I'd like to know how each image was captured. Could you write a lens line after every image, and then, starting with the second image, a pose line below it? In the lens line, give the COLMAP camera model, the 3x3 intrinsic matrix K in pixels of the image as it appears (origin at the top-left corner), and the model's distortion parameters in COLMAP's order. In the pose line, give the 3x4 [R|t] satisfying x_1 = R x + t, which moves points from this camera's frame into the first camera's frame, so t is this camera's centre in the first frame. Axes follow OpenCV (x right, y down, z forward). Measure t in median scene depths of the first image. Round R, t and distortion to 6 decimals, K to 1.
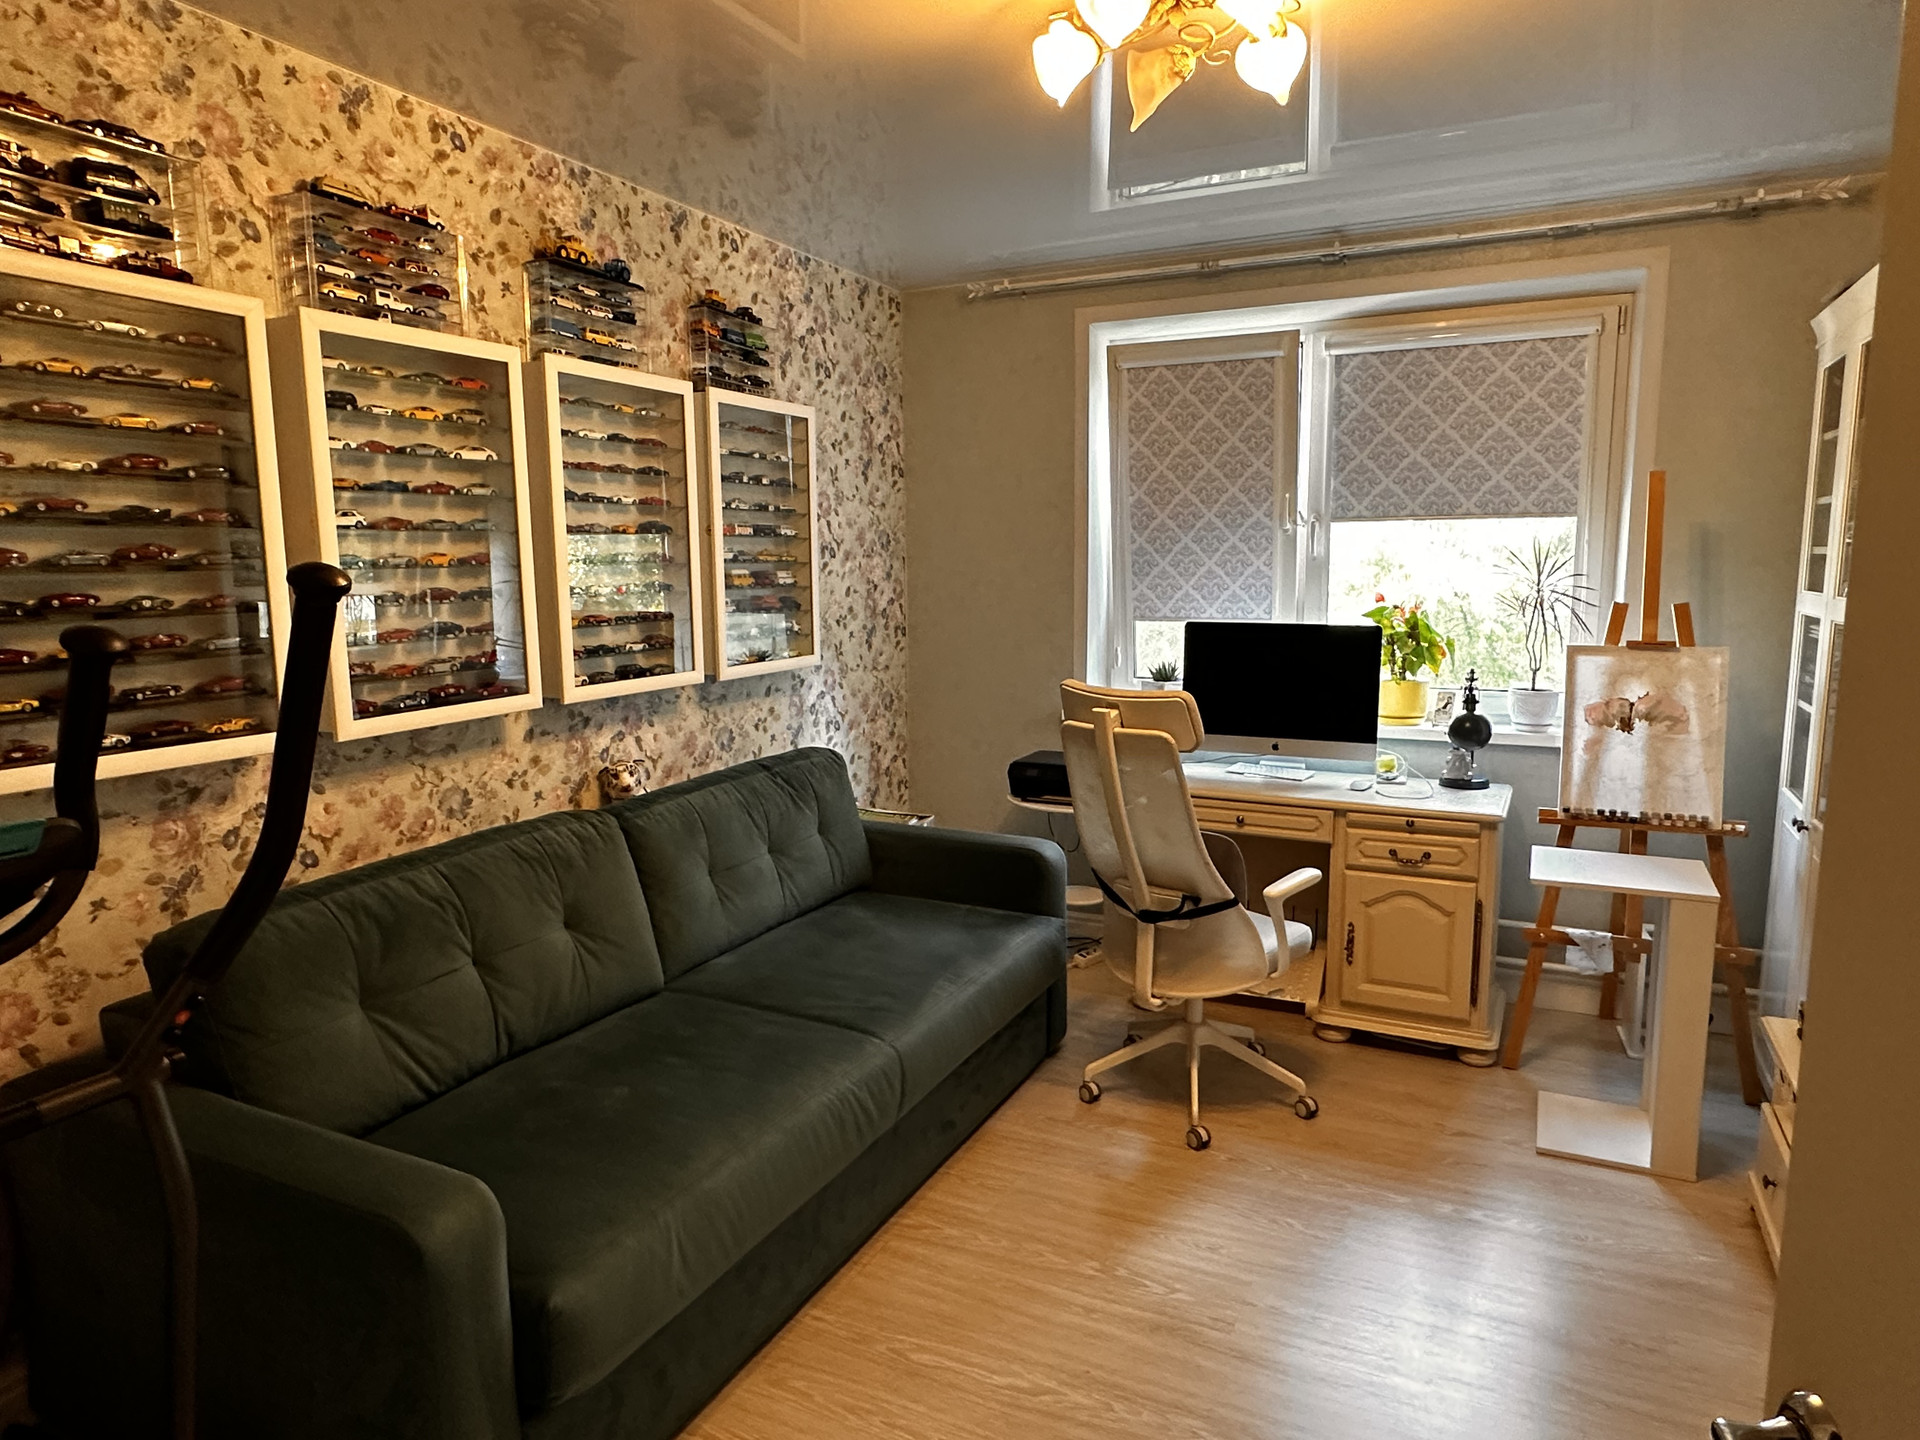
lens RADIAL K [[1177.9, 0, 962.1], [0, 1177.9, 719.4], [0, 0, 1]] dist [-0.002011, -0.000861]
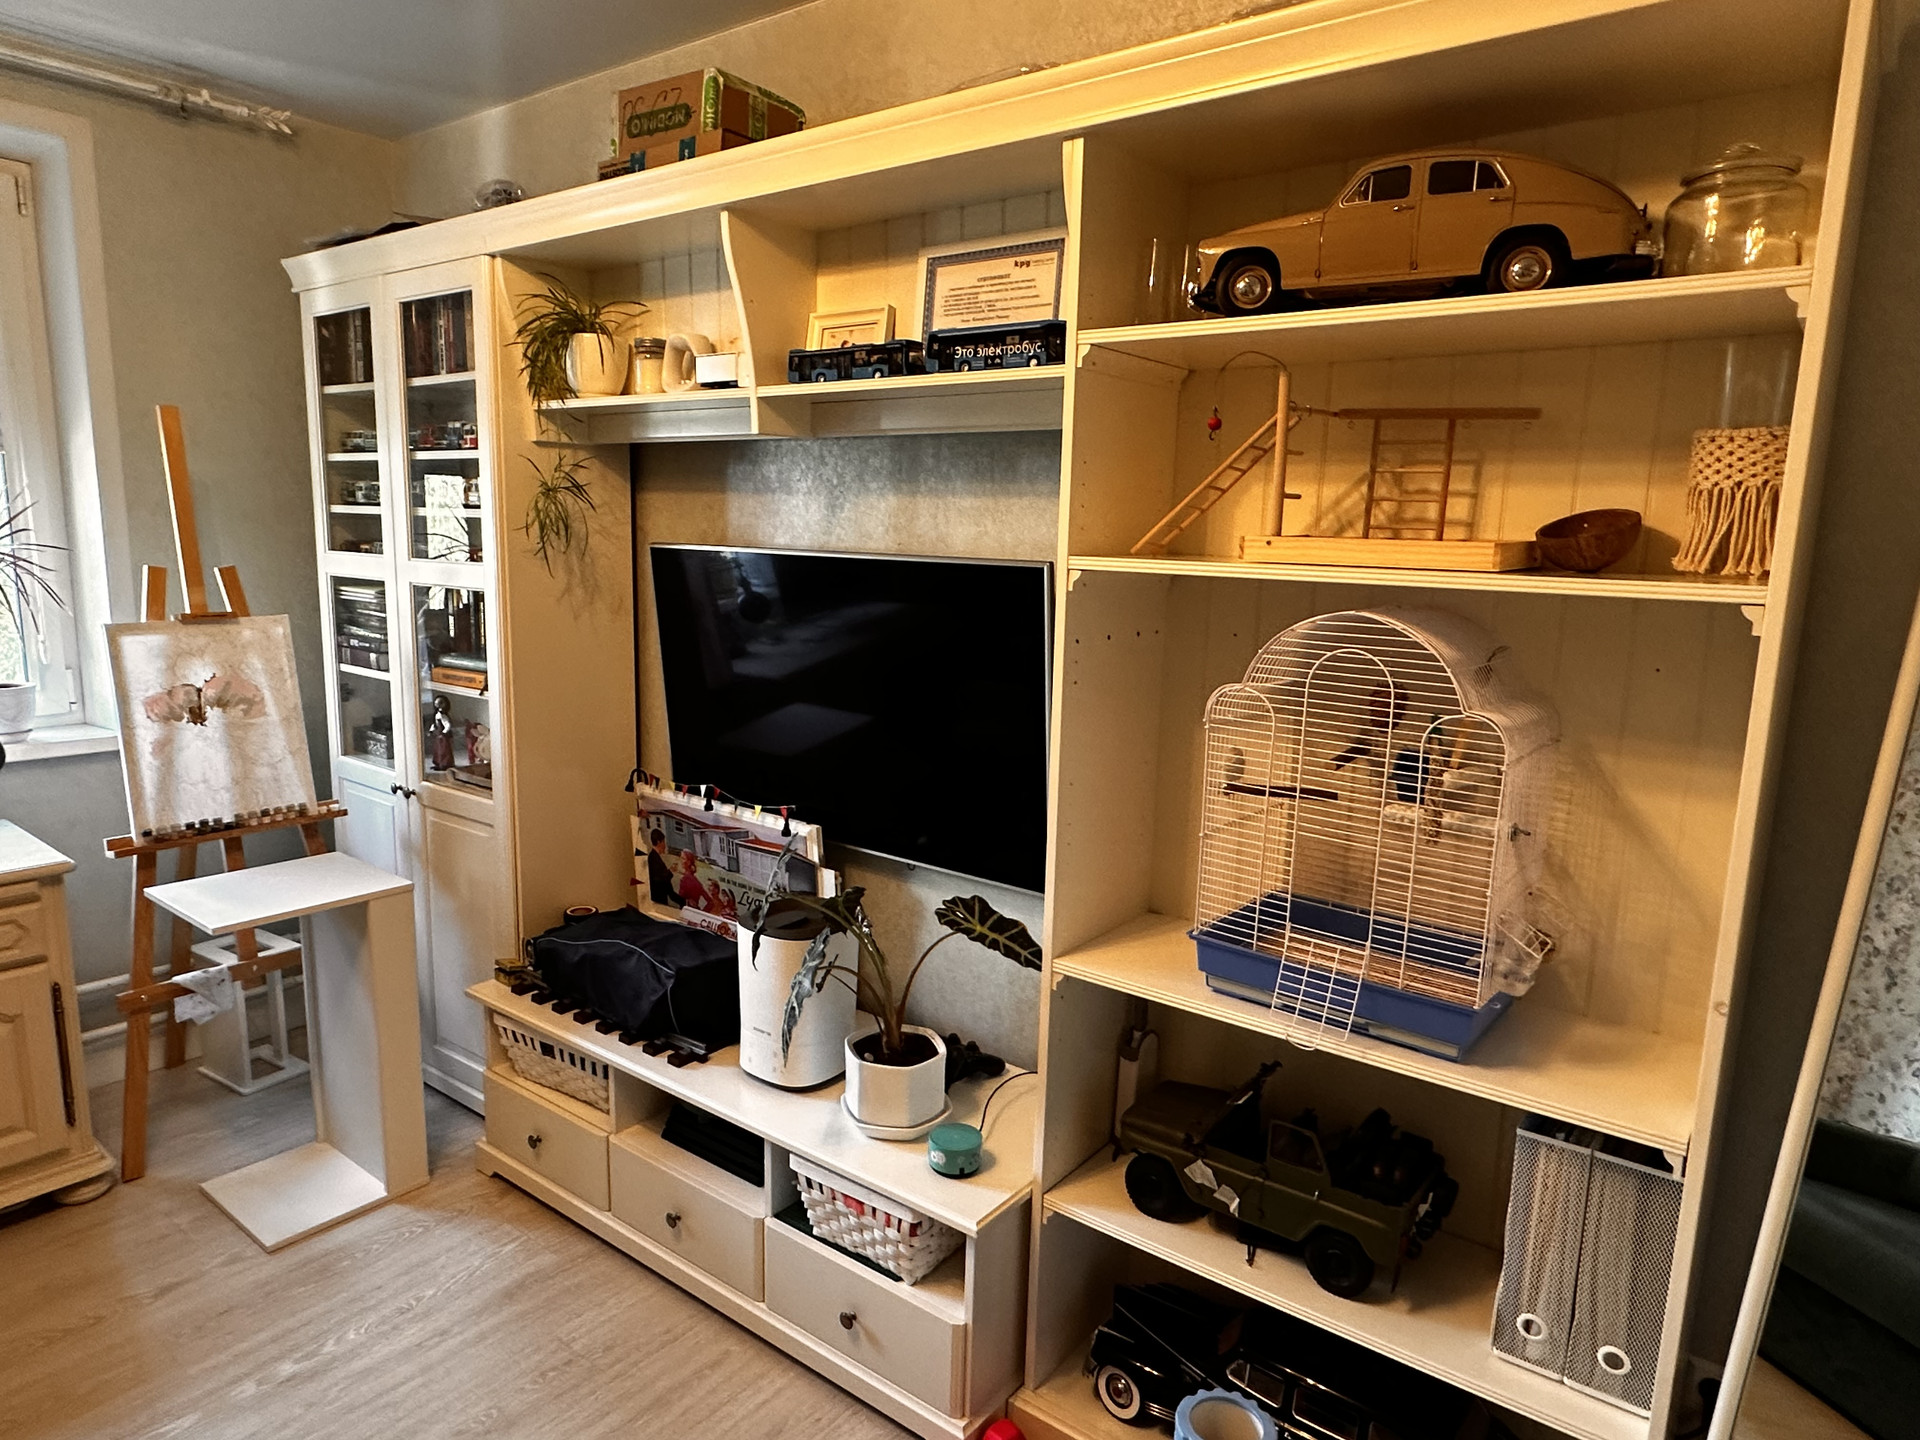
lens RADIAL K [[1177.9, 0, 964.5], [0, 1177.9, 727.4], [0, 0, 1]] dist [-0.002011, -0.000861]
pose [[0.201110, -0.151243, 0.967822, -0.127602], [0.104582, 0.985677, 0.132301, -0.040221], [-0.973970, 0.074610, 0.214047, 0.300846]]
